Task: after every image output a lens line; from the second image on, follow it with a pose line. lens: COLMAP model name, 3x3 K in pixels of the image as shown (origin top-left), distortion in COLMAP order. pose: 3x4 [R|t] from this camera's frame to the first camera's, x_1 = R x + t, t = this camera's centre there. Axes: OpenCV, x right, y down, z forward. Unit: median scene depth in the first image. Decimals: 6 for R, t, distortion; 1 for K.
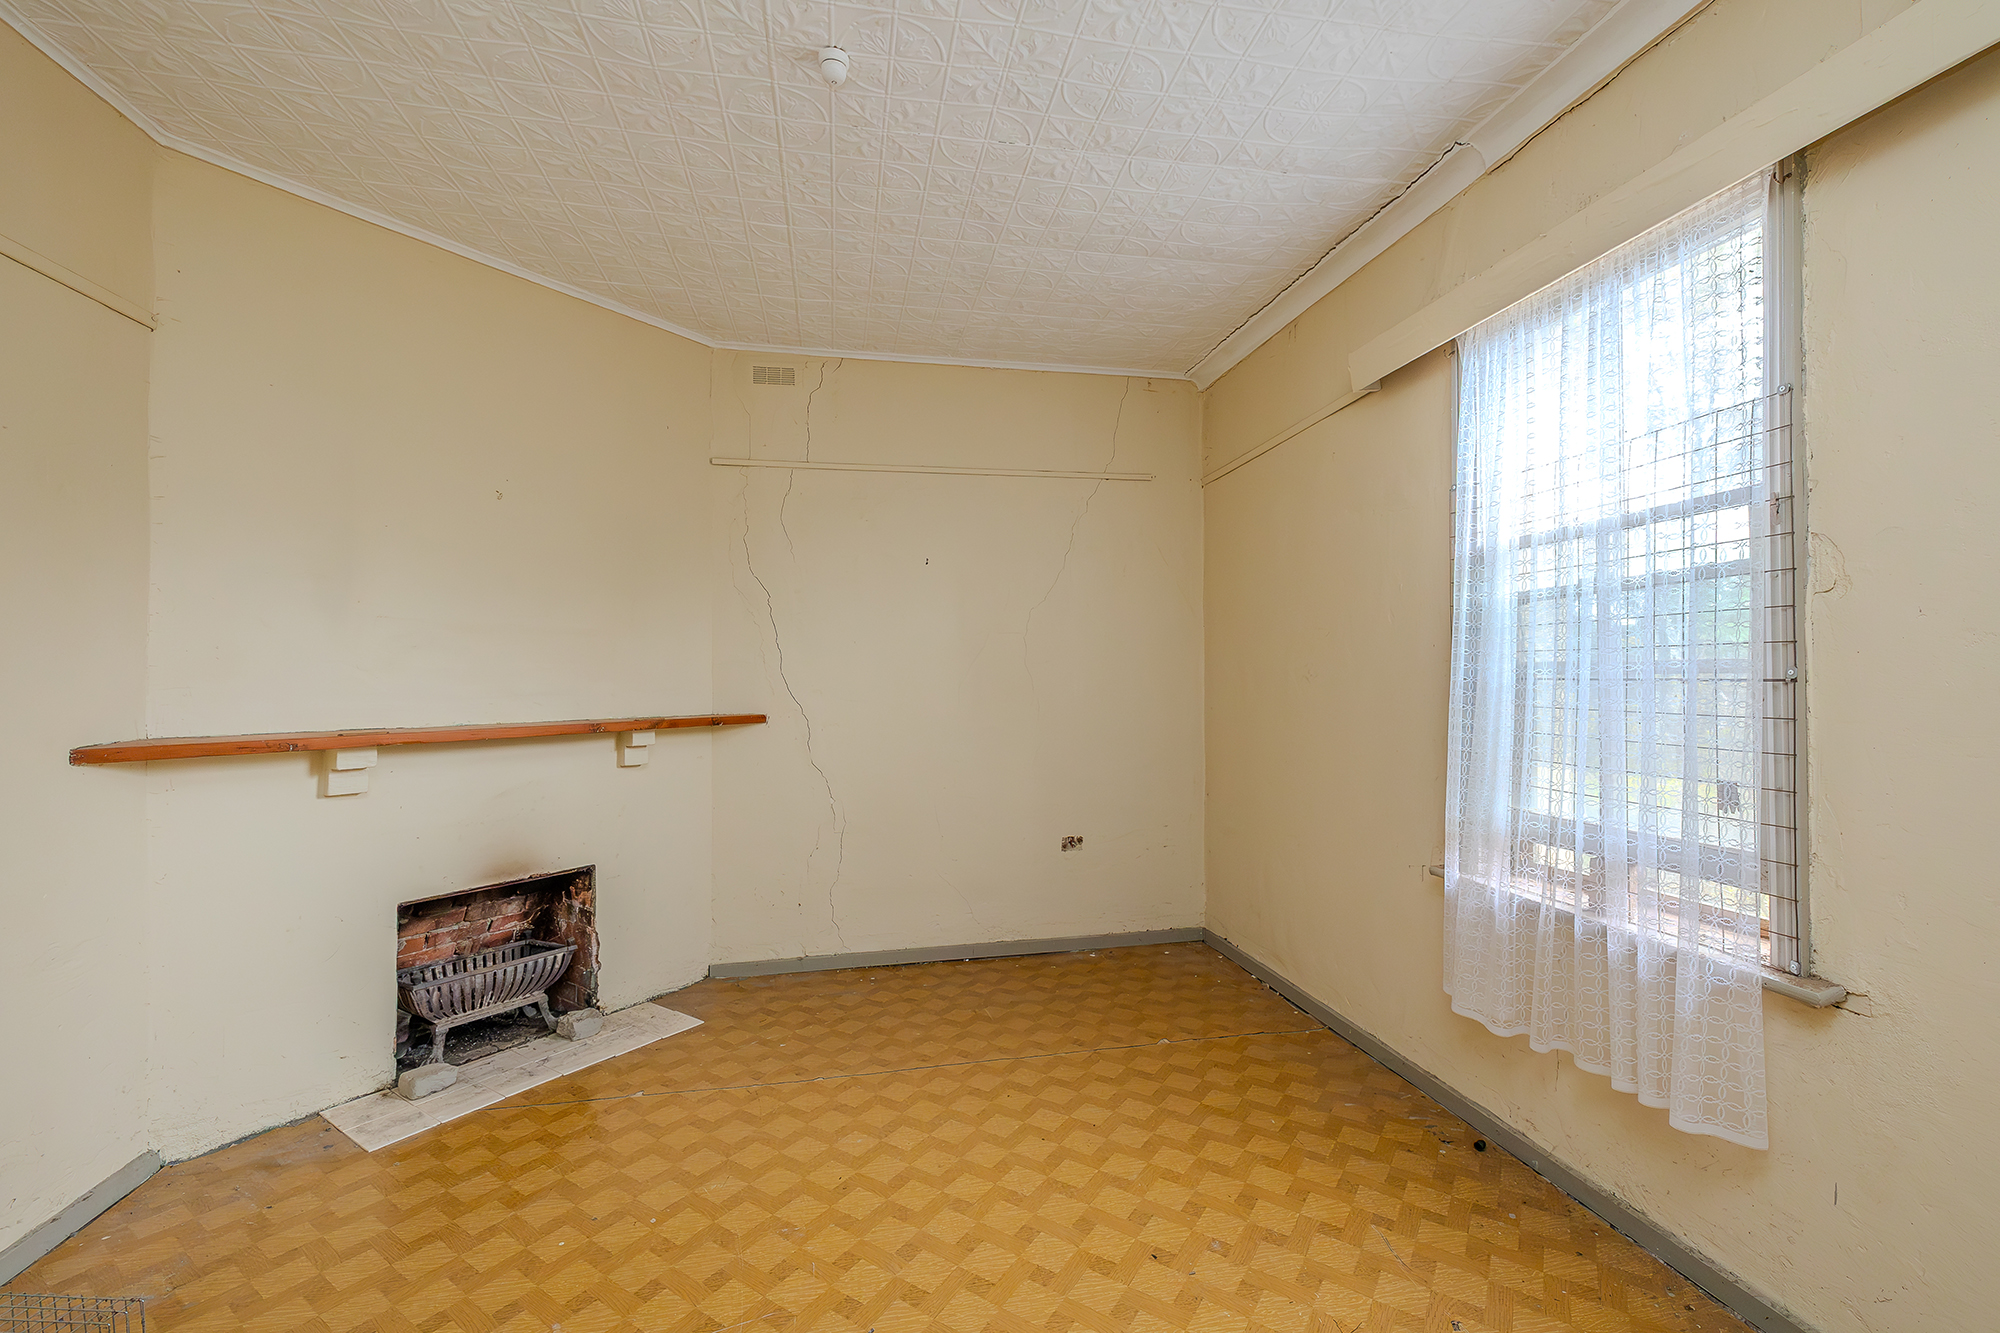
lens RADIAL K [[838.5, 0, 1003.8], [0, 838.5, 662.6], [0, 0, 1]] dist [0.001607, 0.000284]
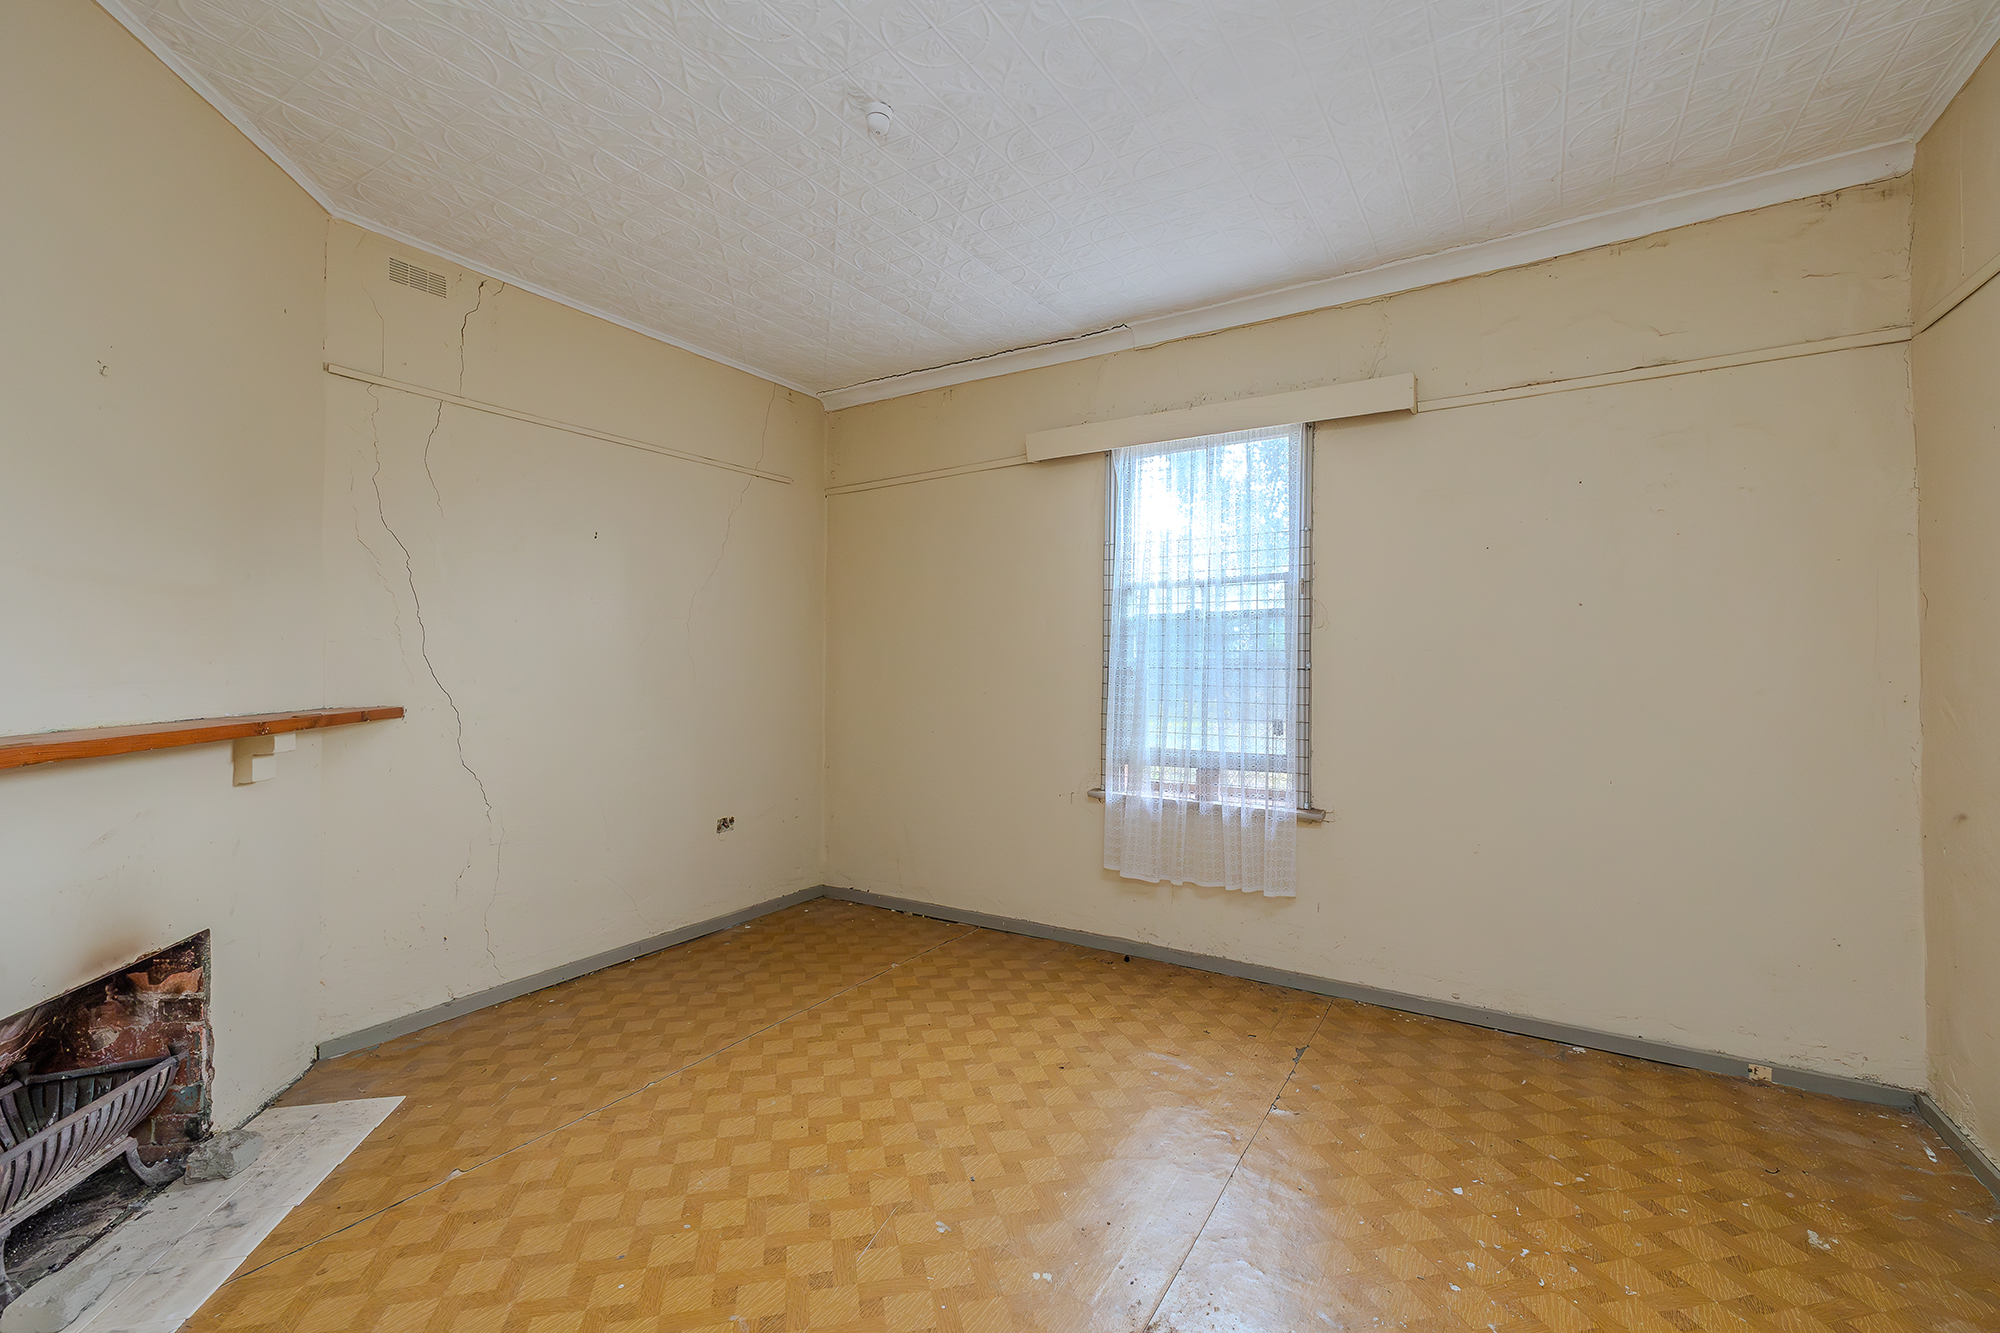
lens RADIAL K [[838.5, 0, 1003.8], [0, 838.5, 662.6], [0, 0, 1]] dist [0.001607, 0.000284]
pose [[0.687670, 0.010924, 0.725941, -0.585298], [-0.020894, 0.999770, 0.004748, 0.005858], [-0.725722, -0.018432, 0.687741, 0.060898]]
